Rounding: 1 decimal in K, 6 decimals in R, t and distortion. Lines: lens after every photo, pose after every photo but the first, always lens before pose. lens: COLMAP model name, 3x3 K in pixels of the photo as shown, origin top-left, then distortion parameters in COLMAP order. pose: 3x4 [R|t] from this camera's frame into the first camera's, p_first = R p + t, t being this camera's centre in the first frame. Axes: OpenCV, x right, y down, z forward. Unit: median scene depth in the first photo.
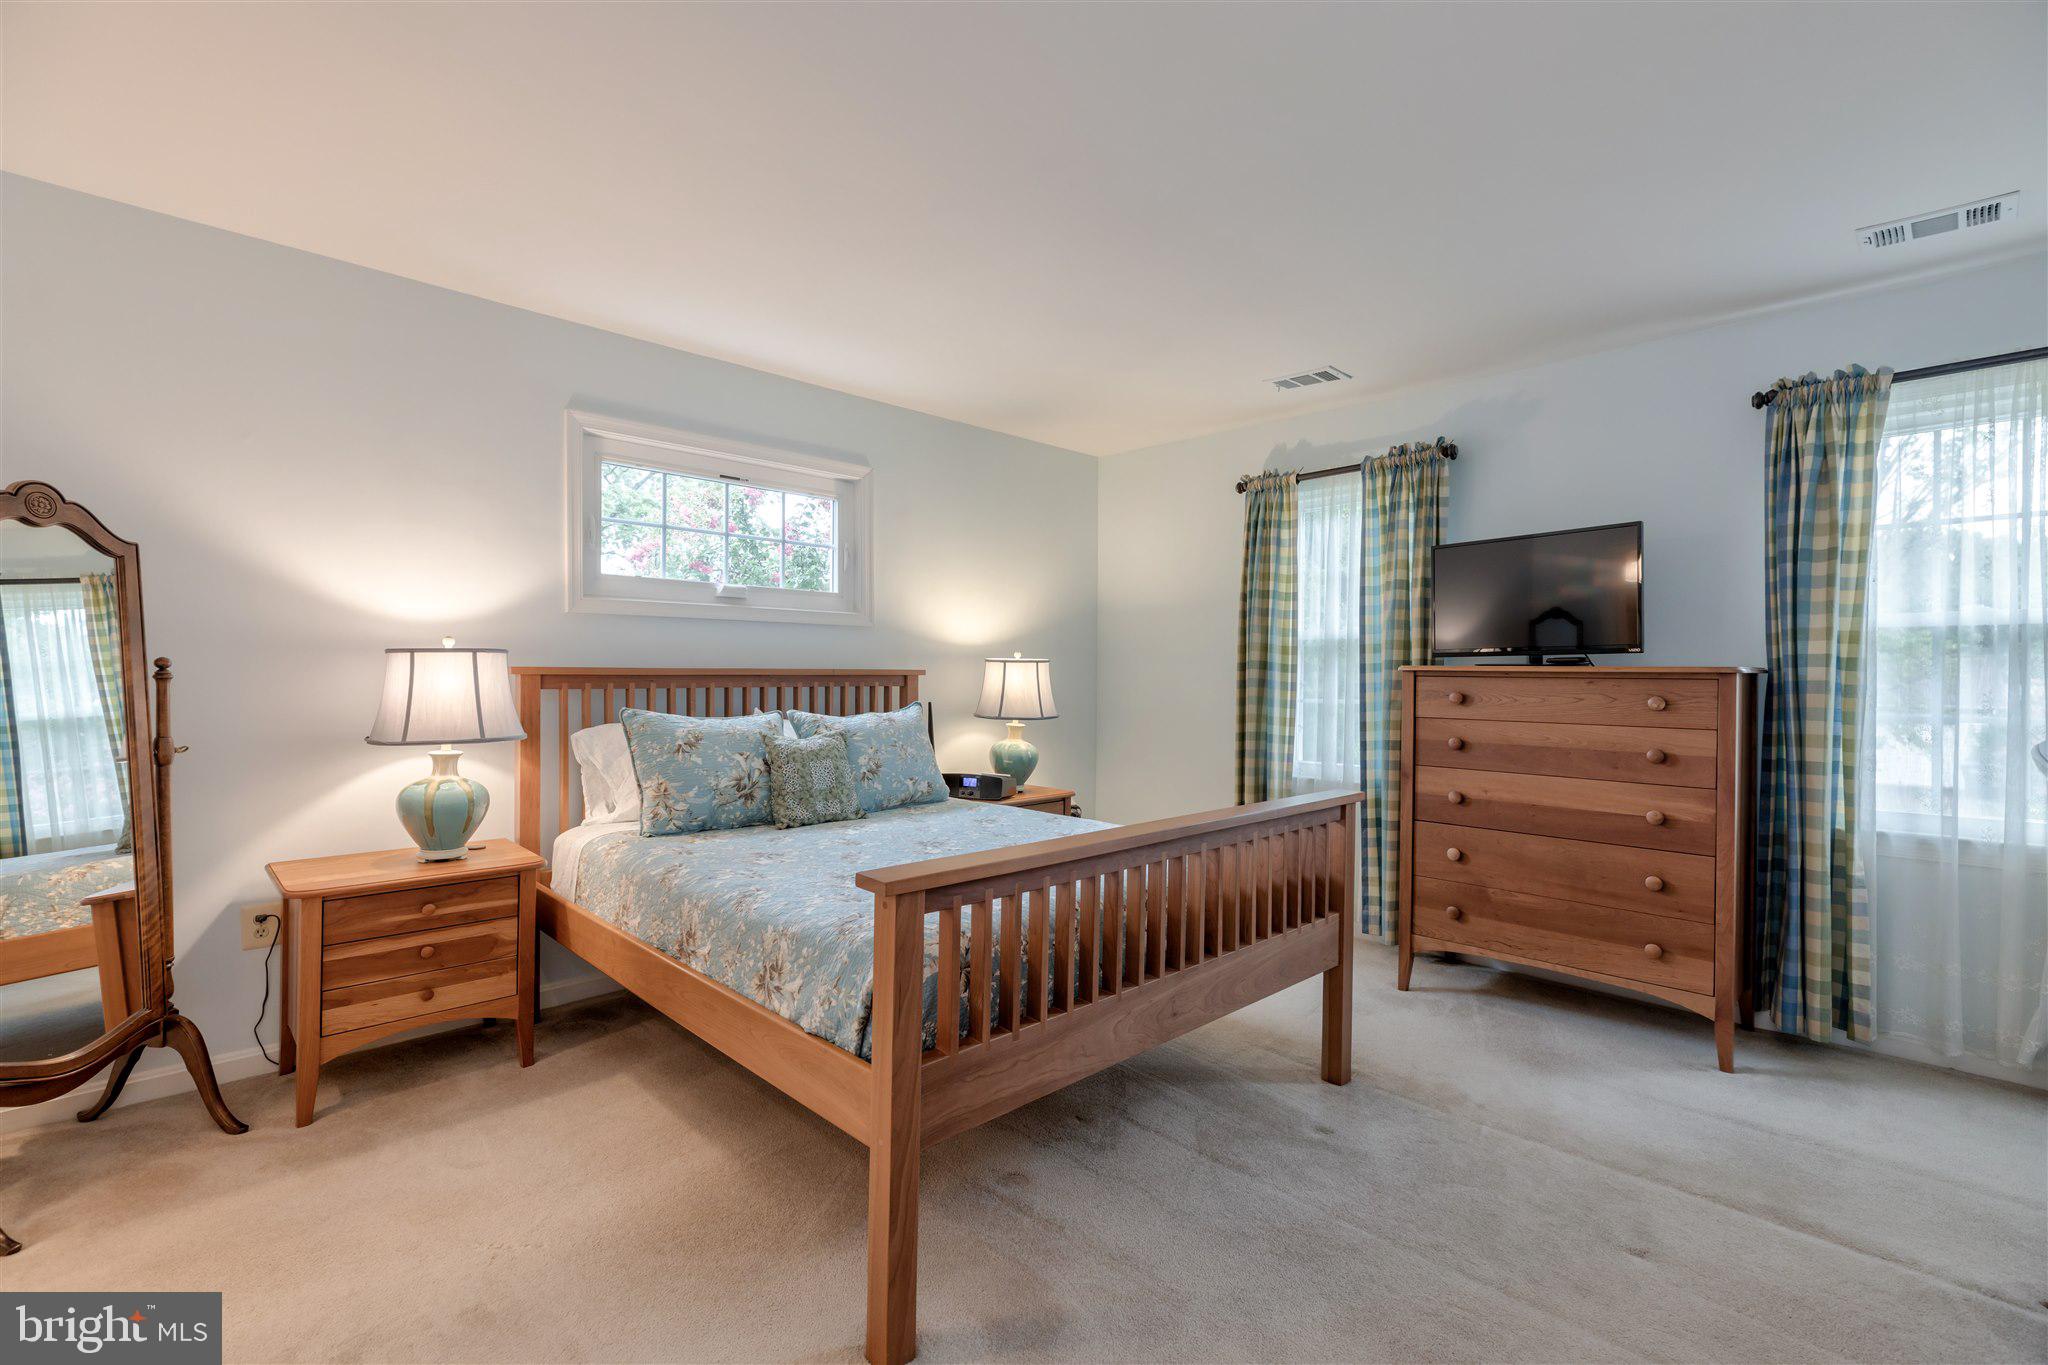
lens RADIAL K [[912.7, 0, 1023.2], [0, 912.7, 678.9], [0, 0, 1]] dist [-0.000305, 0.004991]
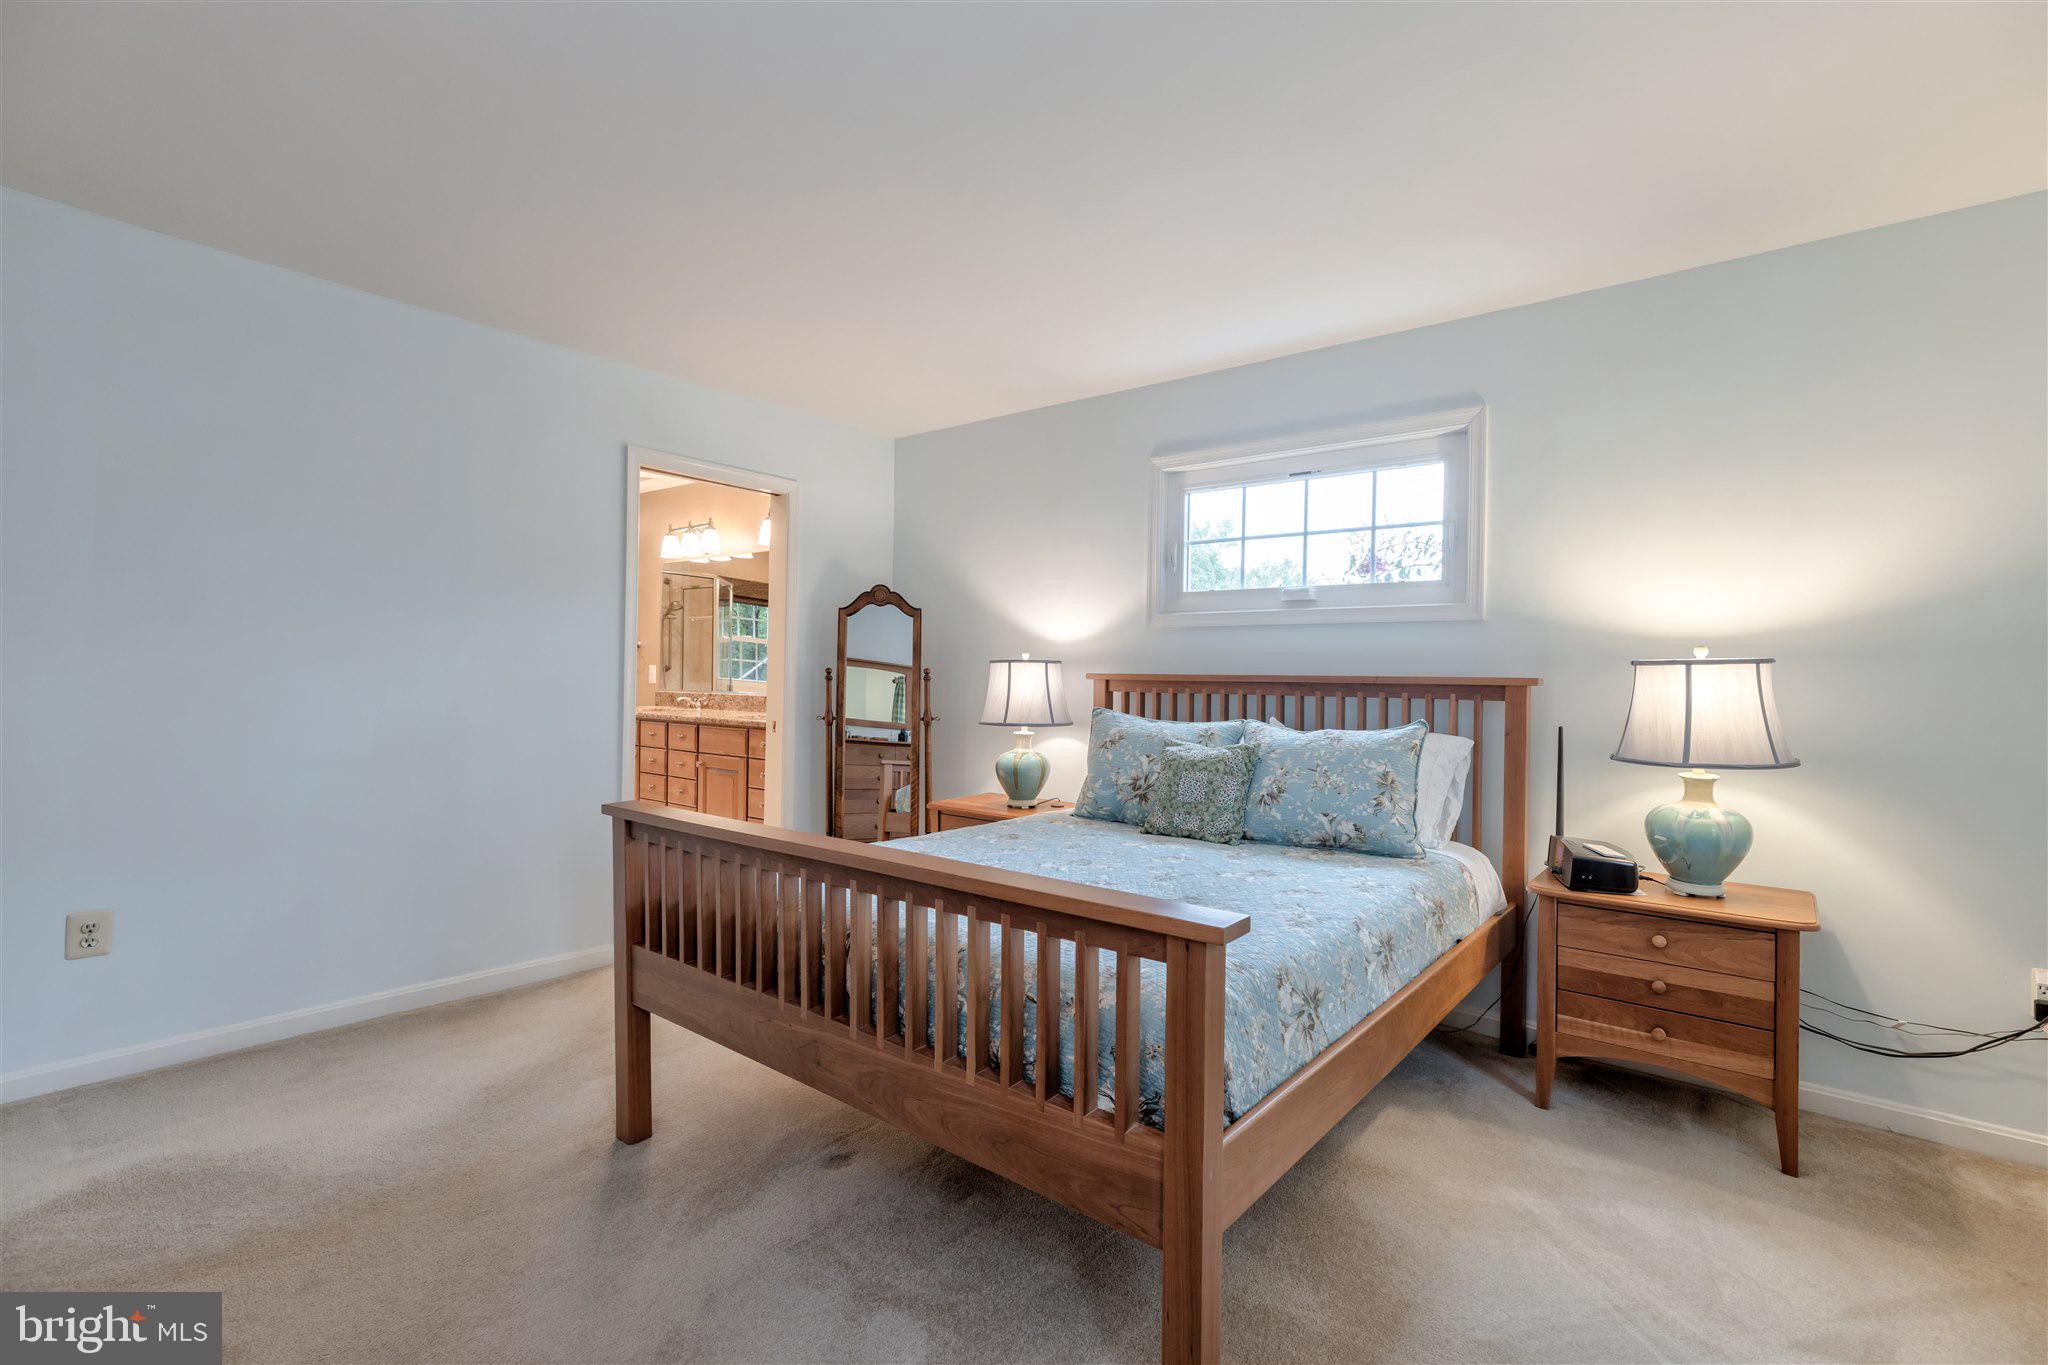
lens RADIAL K [[912.7, 0, 1023.2], [0, 912.7, 678.9], [0, 0, 1]] dist [-0.000305, 0.004991]
pose [[0.130819, -0.003310, -0.991401, 0.640882], [-0.020470, 0.999772, -0.006039, 0.003764], [0.991195, 0.021084, 0.130721, 0.662933]]
